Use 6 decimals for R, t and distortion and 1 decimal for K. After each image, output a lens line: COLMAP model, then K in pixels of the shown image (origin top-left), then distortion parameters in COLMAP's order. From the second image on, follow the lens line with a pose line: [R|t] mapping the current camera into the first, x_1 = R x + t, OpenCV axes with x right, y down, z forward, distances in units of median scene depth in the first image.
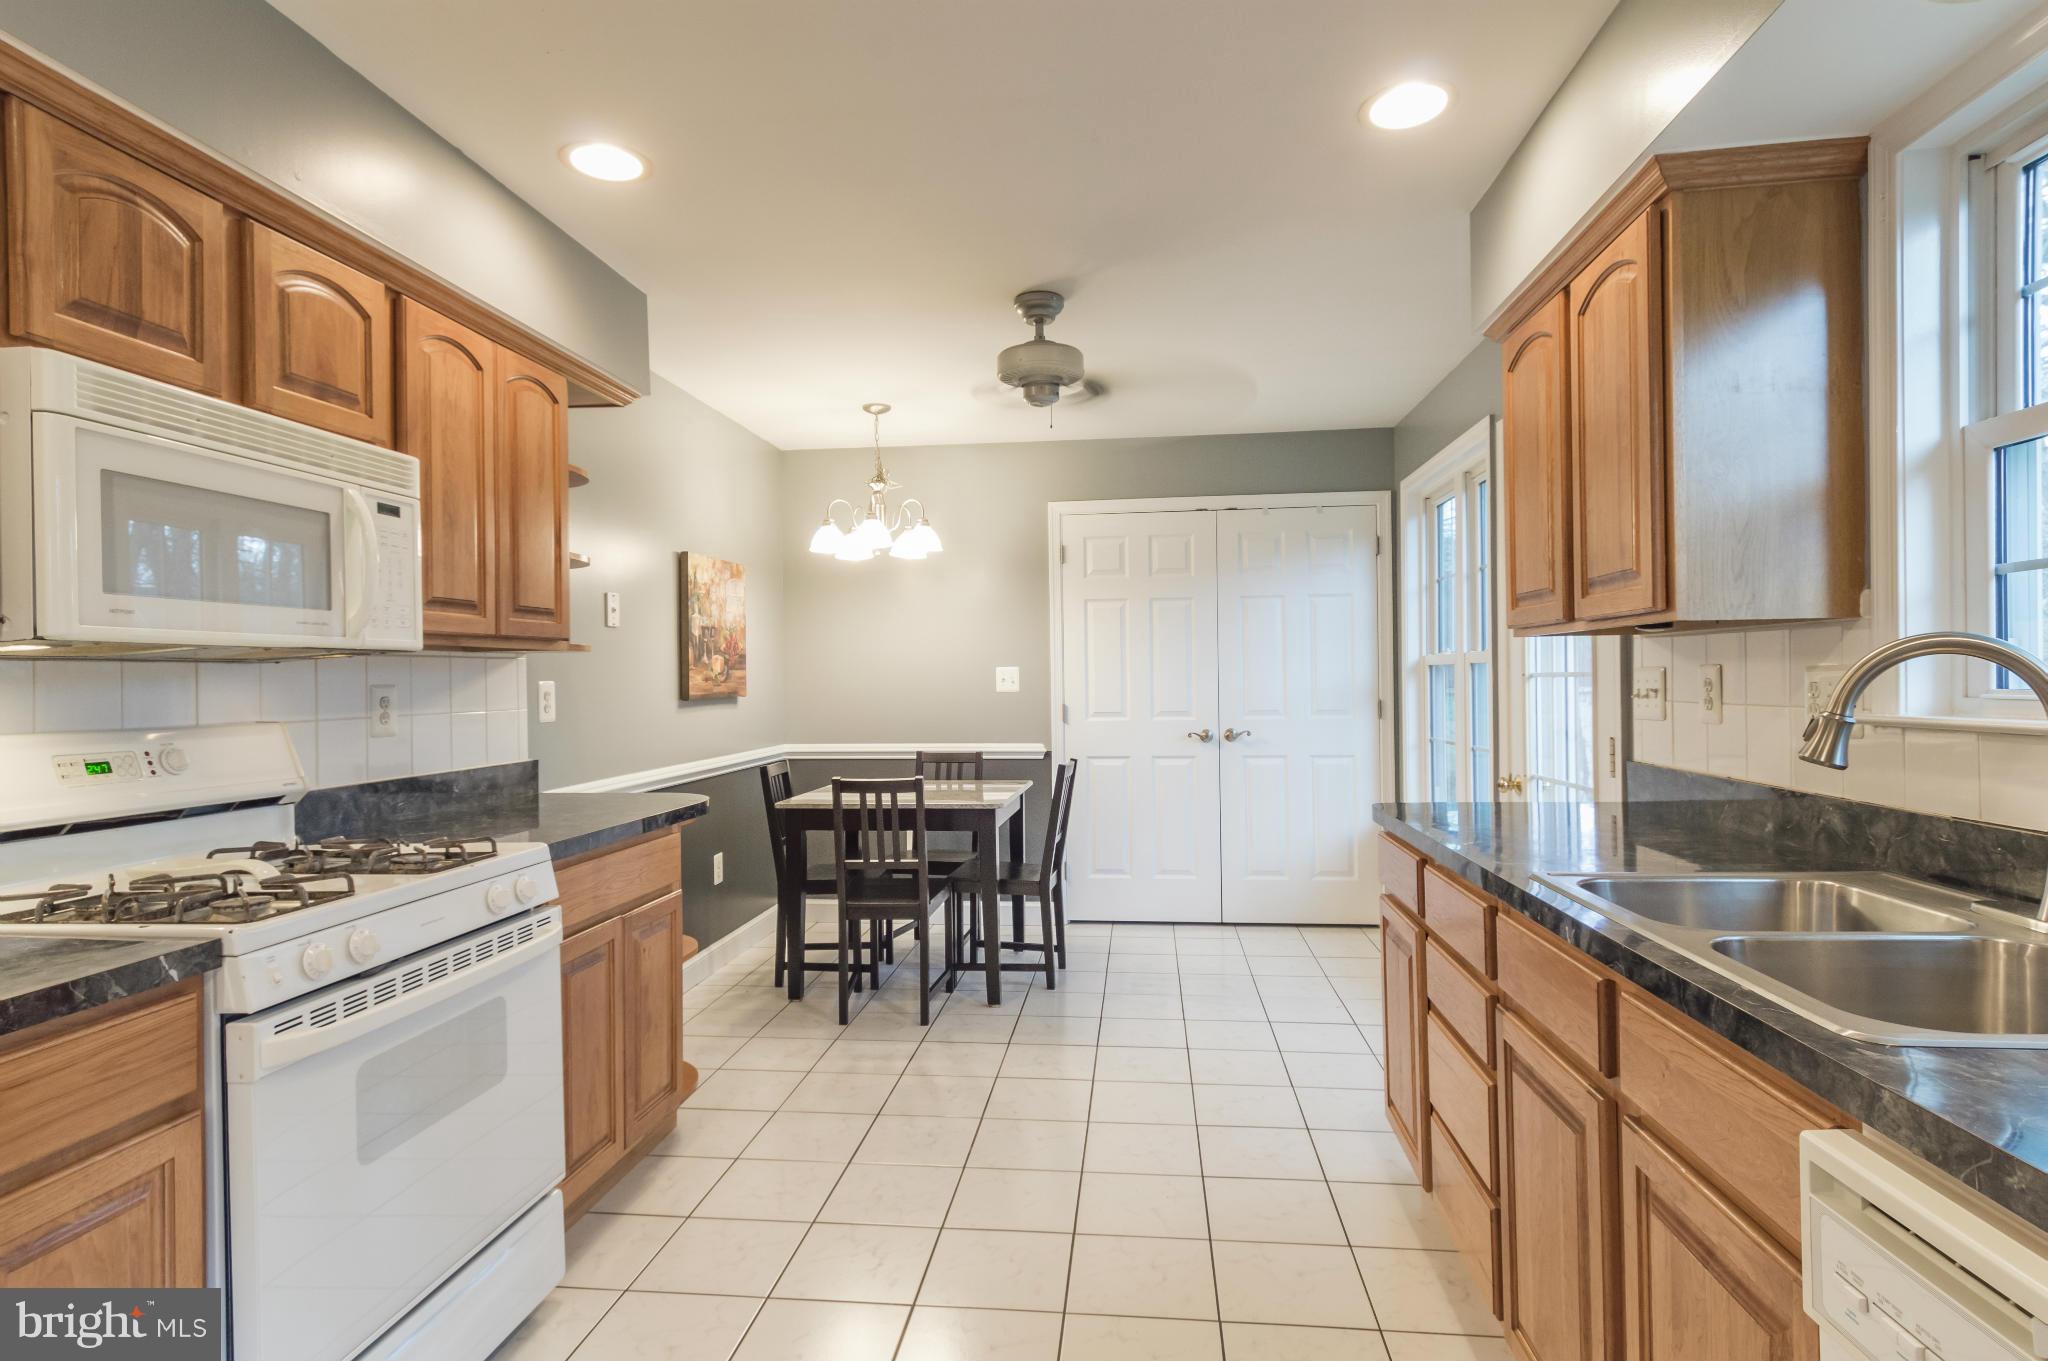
lens RADIAL K [[1077.6, 0, 1024.0], [0, 1077.6, 680.5], [0, 0, 1]] dist [0.034323, -0.019845]
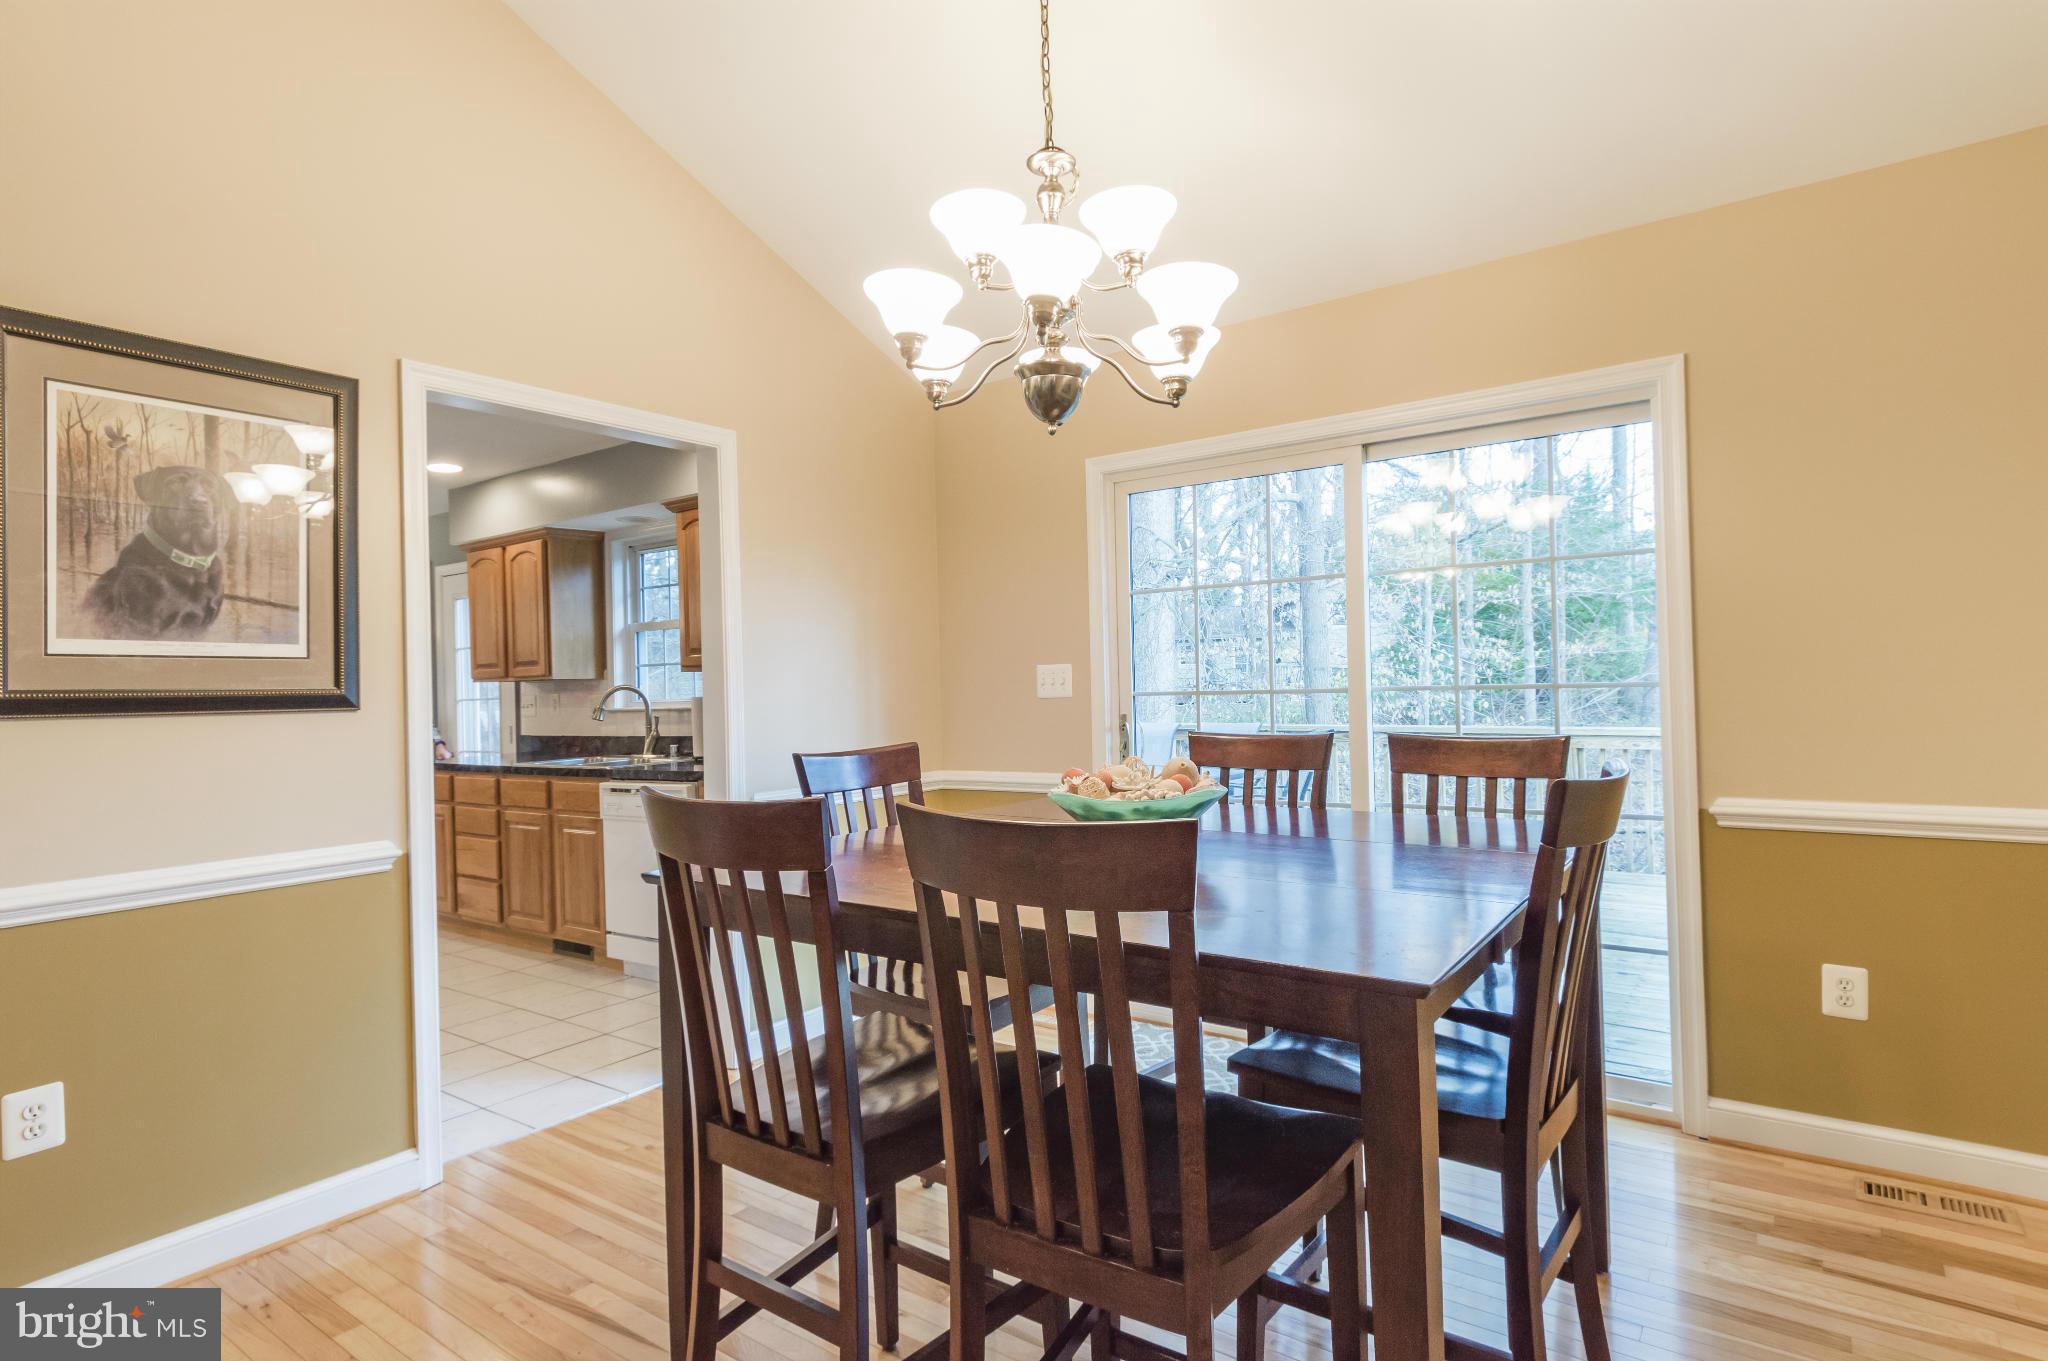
lens RADIAL K [[1077.6, 0, 1024.0], [0, 1077.6, 680.5], [0, 0, 1]] dist [0.034323, -0.019845]
pose [[0.502917, 0.011665, 0.864256, -1.351807], [0.017499, 0.999567, -0.023674, 0.044034], [-0.864158, 0.027029, 0.502494, -1.651358]]
